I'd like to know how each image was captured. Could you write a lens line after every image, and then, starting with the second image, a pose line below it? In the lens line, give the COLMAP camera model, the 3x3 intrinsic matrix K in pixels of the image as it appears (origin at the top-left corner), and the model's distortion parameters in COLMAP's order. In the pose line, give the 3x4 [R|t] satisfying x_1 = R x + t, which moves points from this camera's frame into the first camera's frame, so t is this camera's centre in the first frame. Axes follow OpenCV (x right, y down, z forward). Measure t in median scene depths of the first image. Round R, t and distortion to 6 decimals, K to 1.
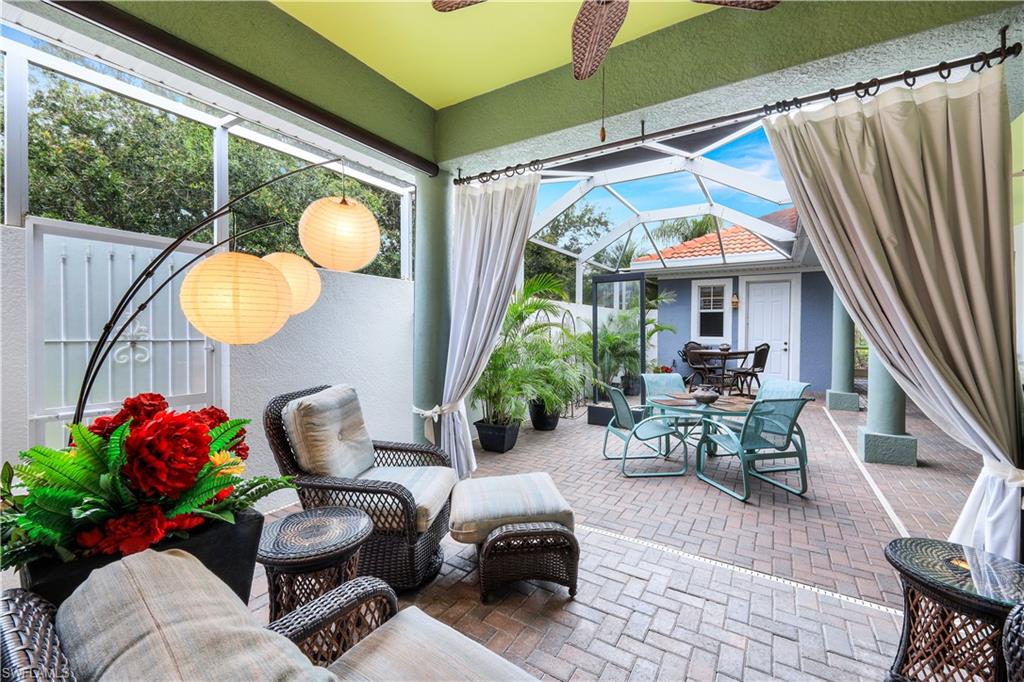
lens RADIAL K [[413.4, 0, 511.9], [0, 413.4, 336.1], [0, 0, 1]] dist [0.000605, 0.000020]
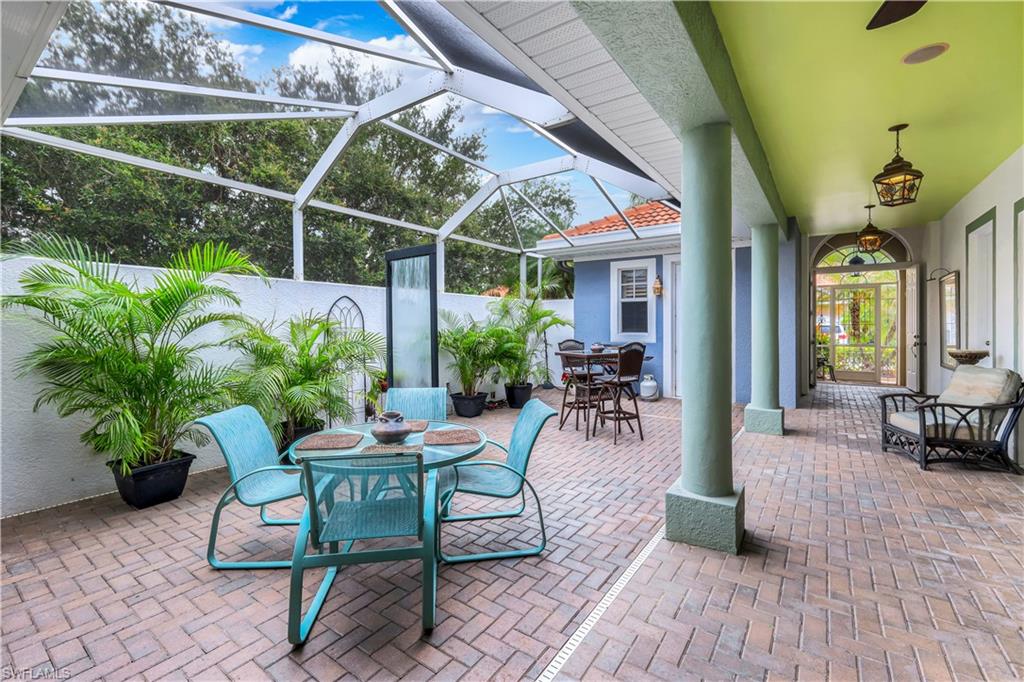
lens RADIAL K [[438.0, 0, 506.8], [0, 438.0, 327.5], [0, 0, 1]] dist [-0.001018, -0.000094]
pose [[0.998362, -0.006727, -0.056815, 0.297836], [0.006033, 0.999905, -0.012374, 0.000338], [0.056893, 0.012011, 0.998308, 0.155328]]
